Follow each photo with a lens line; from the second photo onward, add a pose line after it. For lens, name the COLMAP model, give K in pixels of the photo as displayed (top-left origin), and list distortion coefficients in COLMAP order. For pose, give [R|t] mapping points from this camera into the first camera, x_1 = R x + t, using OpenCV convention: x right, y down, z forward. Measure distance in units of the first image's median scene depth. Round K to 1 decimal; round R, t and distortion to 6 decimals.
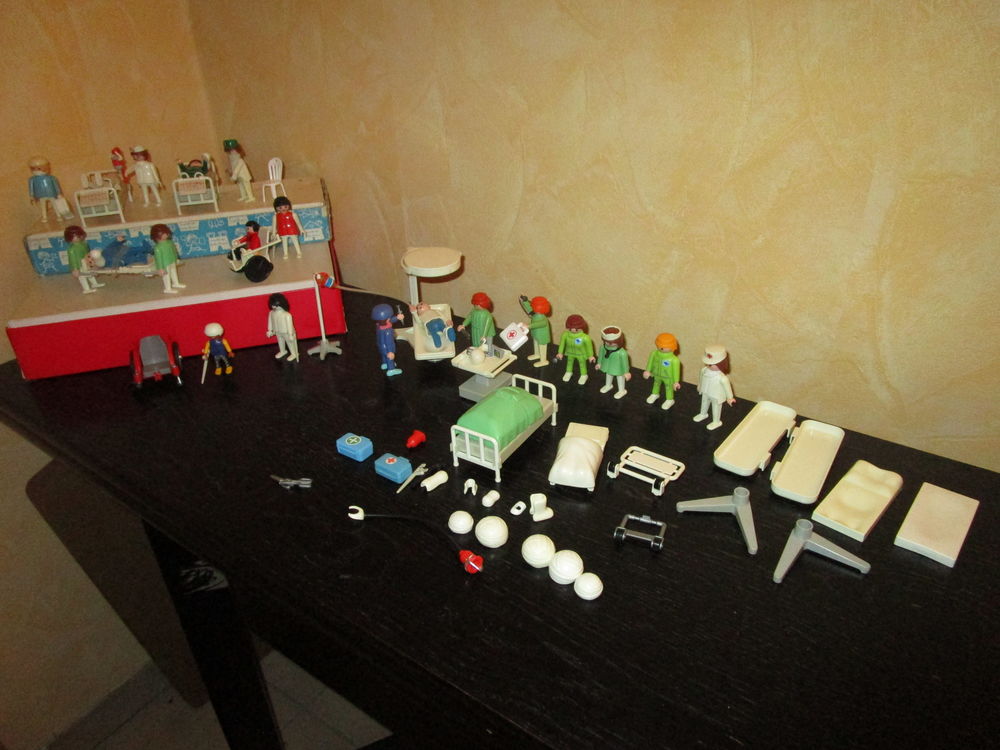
lens RADIAL K [[719.7, 0, 496.8], [0, 719.7, 374.6], [0, 0, 1]] dist [-0.016406, -0.003618]
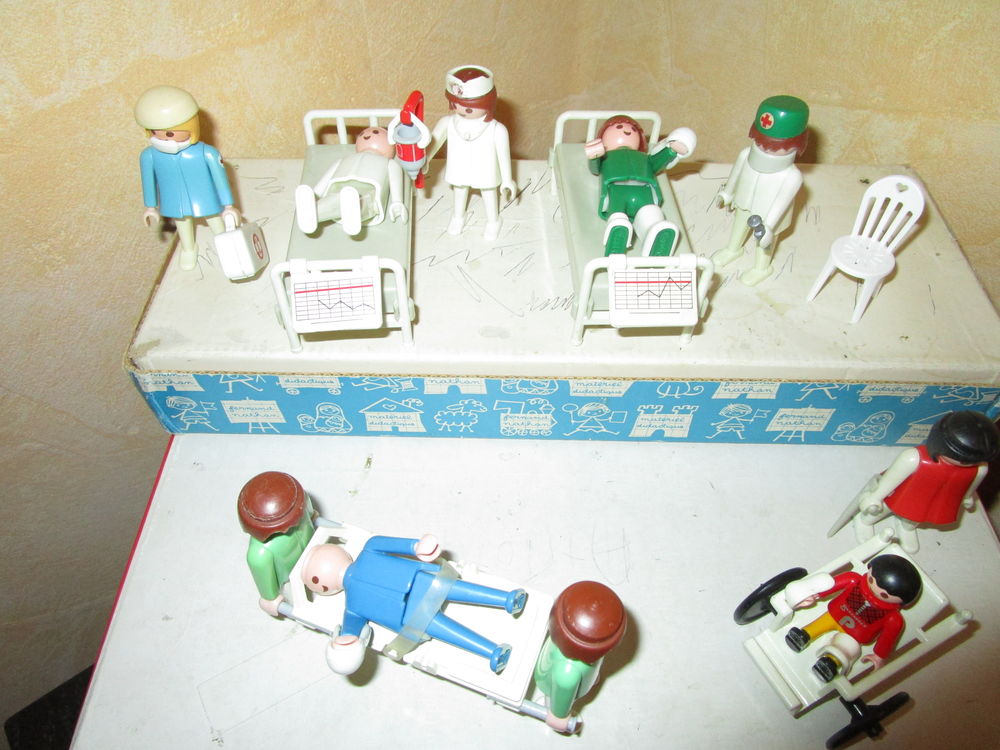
lens RADIAL K [[715.3, 0, 495.9], [0, 715.3, 376.6], [0, 0, 1]] dist [-0.021801, 0.007196]
pose [[0.963624, 0.232073, -0.132558, -0.496117], [-0.167083, 0.910216, 0.378933, -0.373047], [0.208597, -0.343001, 0.915881, 0.802959]]
